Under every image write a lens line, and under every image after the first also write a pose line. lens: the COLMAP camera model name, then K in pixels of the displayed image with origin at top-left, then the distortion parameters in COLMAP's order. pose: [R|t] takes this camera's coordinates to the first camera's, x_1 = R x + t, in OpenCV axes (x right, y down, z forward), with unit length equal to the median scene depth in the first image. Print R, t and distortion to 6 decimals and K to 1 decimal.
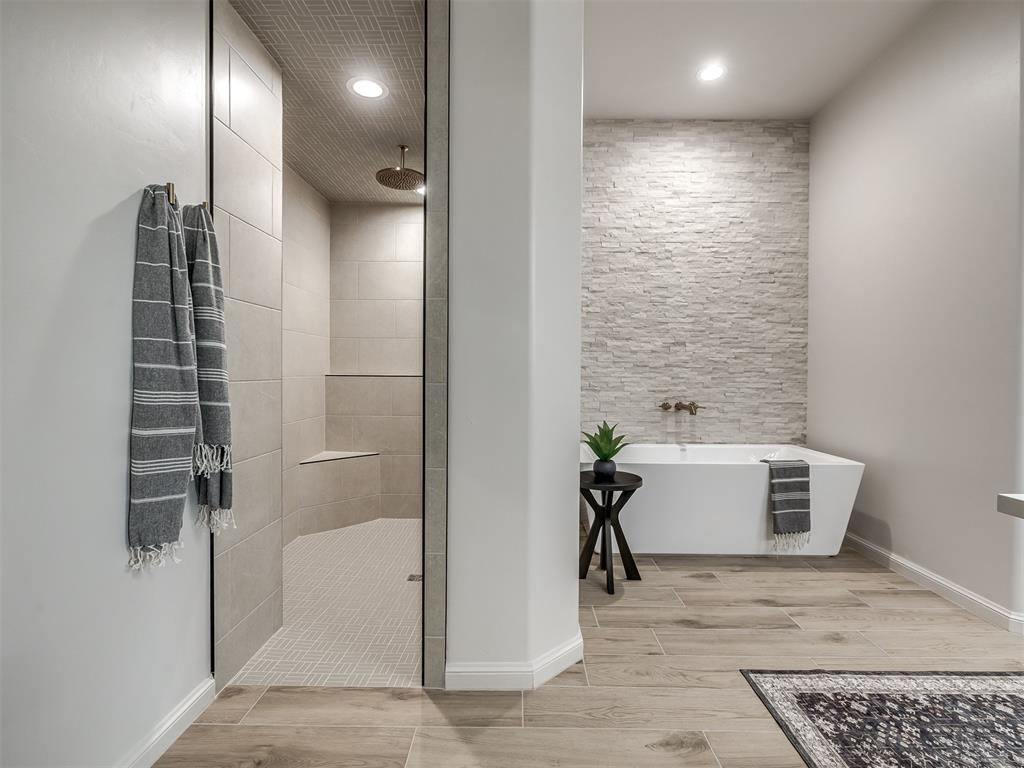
lens RADIAL K [[487.6, 0, 517.0], [0, 487.6, 378.2], [0, 0, 1]] dist [0.000814, -0.001173]
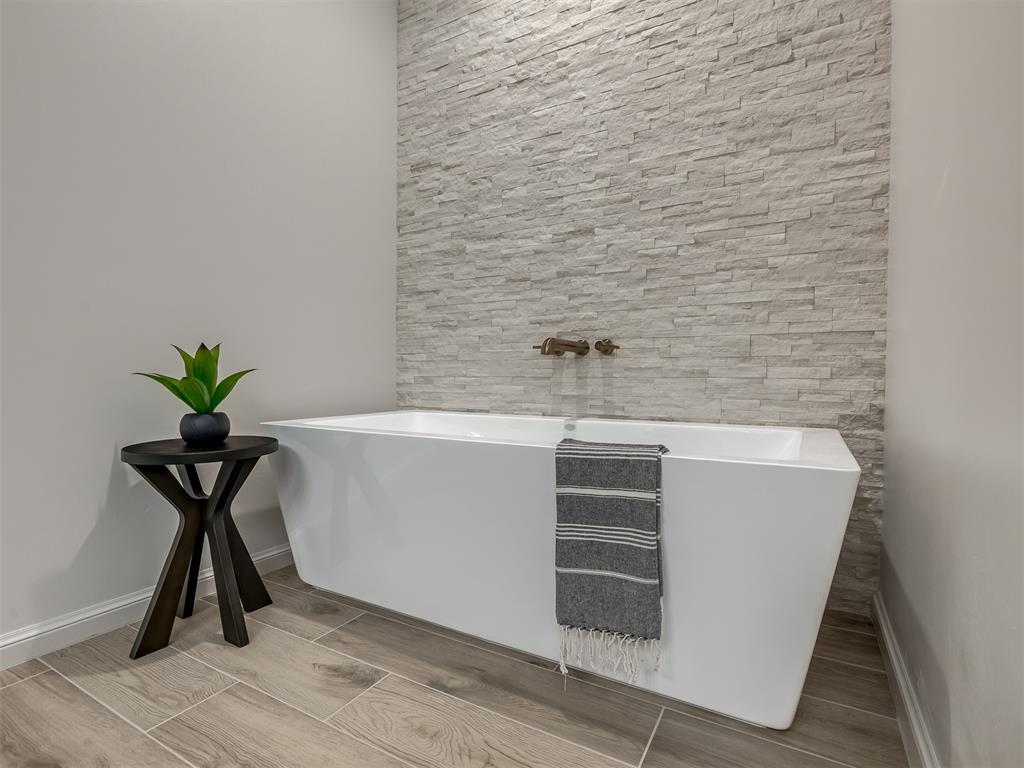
lens RADIAL K [[487.6, 0, 513.9], [0, 487.6, 386.8], [0, 0, 1]] dist [0.000814, -0.001173]
pose [[0.865708, 0.002498, -0.500543, 0.540128], [0.002656, 0.999951, 0.009584, 0.095594], [0.500542, -0.009626, 0.865659, 0.497630]]
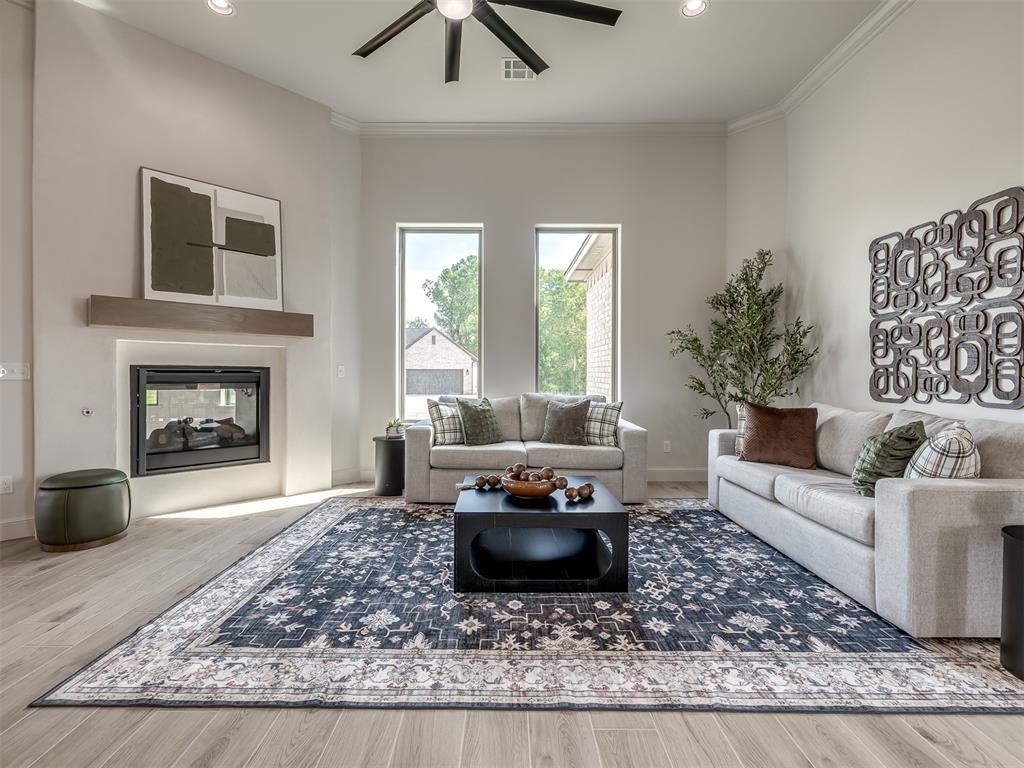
lens RADIAL K [[487.6, 0, 515.2], [0, 487.6, 385.8], [0, 0, 1]] dist [0.000814, -0.001173]
pose [[-0.999695, -0.017845, 0.017089, 0.399090], [-0.017645, 0.999775, 0.011773, 0.217007], [-0.017295, 0.011468, -0.999785, 0.628259]]
